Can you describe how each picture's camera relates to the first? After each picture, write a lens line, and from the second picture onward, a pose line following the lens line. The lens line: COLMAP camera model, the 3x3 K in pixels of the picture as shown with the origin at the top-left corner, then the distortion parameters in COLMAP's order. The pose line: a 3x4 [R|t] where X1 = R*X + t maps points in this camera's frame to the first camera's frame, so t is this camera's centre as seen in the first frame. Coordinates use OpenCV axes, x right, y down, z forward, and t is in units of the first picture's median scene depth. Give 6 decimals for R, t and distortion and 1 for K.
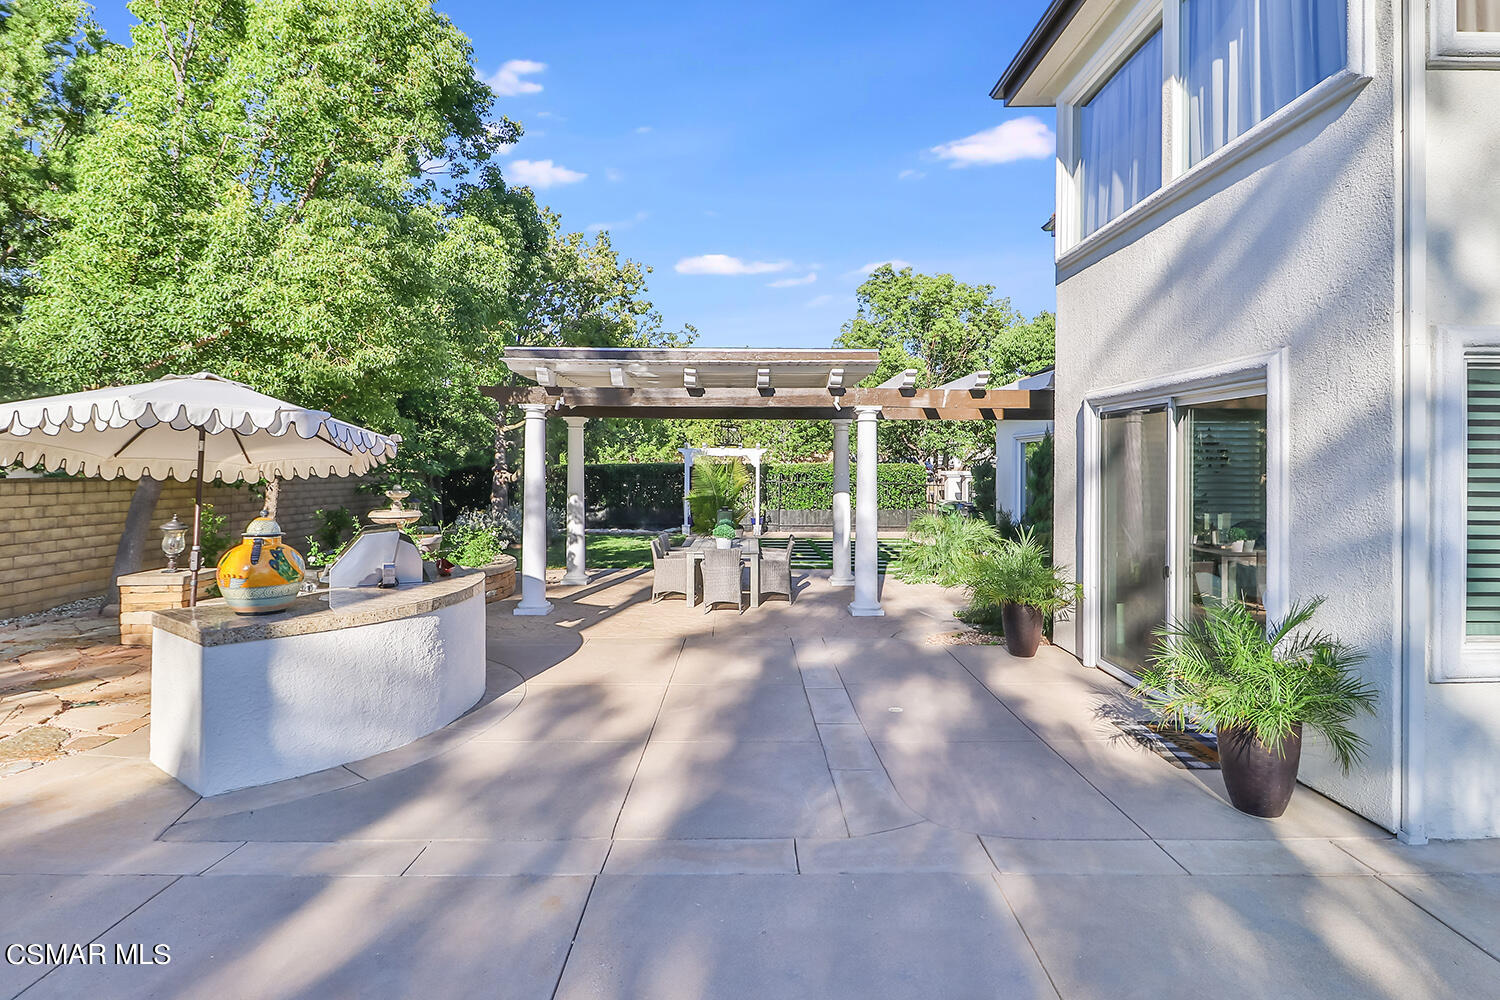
lens RADIAL K [[804.3, 0, 750.3], [0, 804.3, 463.1], [0, 0, 1]] dist [0.001027, -0.000873]
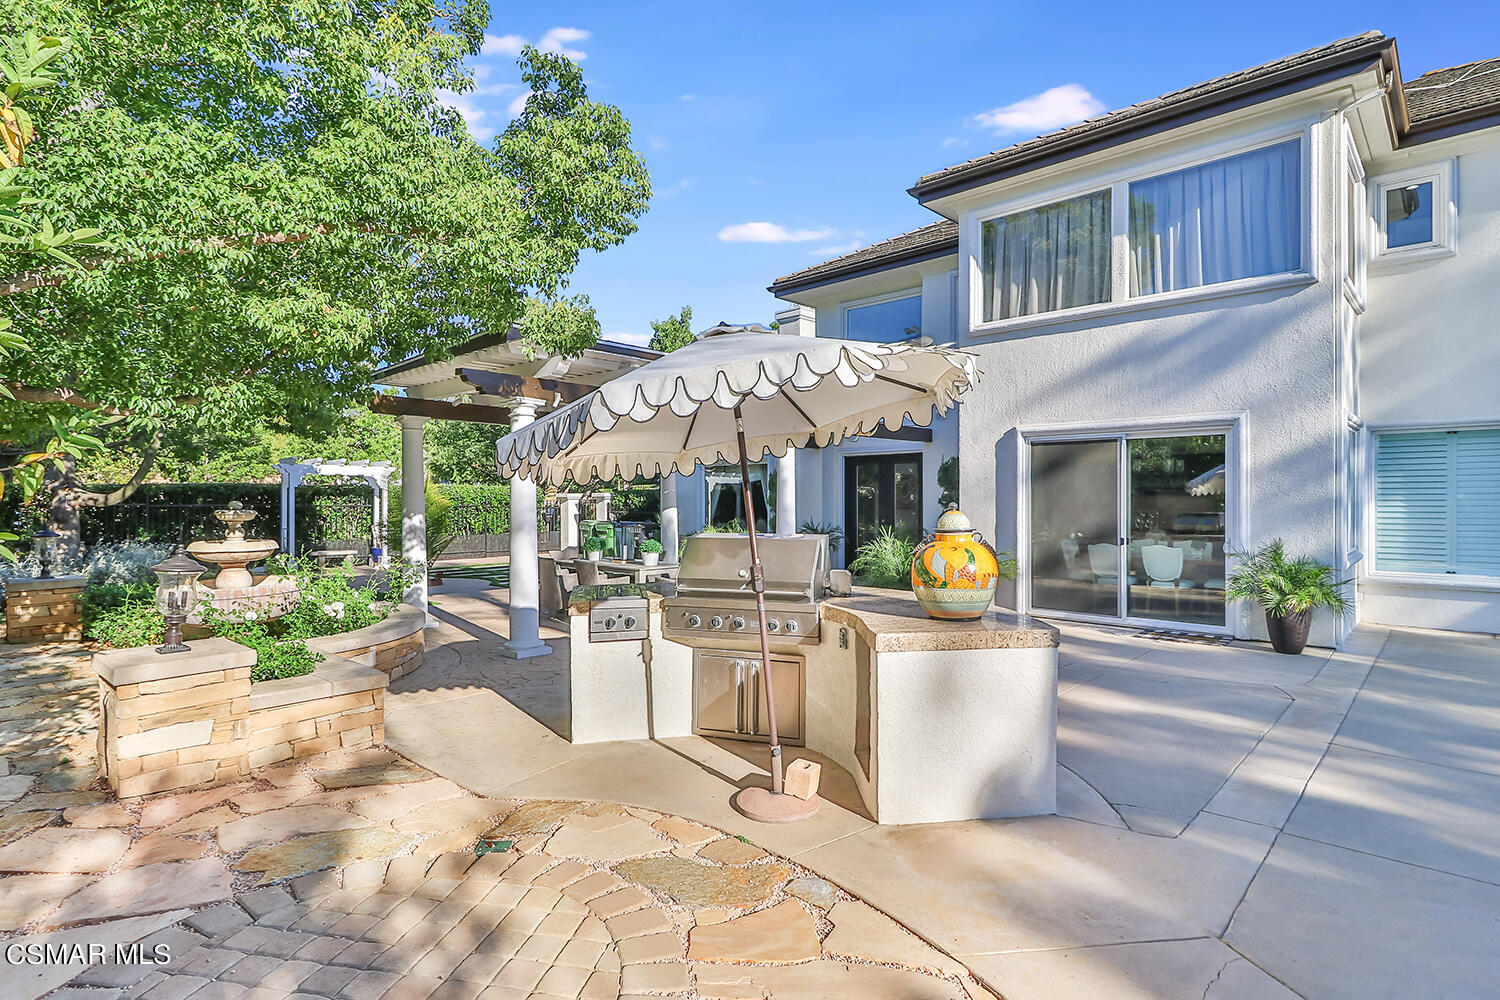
lens RADIAL K [[777.9, 0, 750.0], [0, 777.9, 500.0], [0, 0, 1]] dist [0.001479, 0.000016]
pose [[0.687951, -0.005697, 0.725735, -1.388614], [0.000894, 0.999975, 0.007002, 0.049517], [-0.725757, -0.004168, 0.687939, 0.581971]]
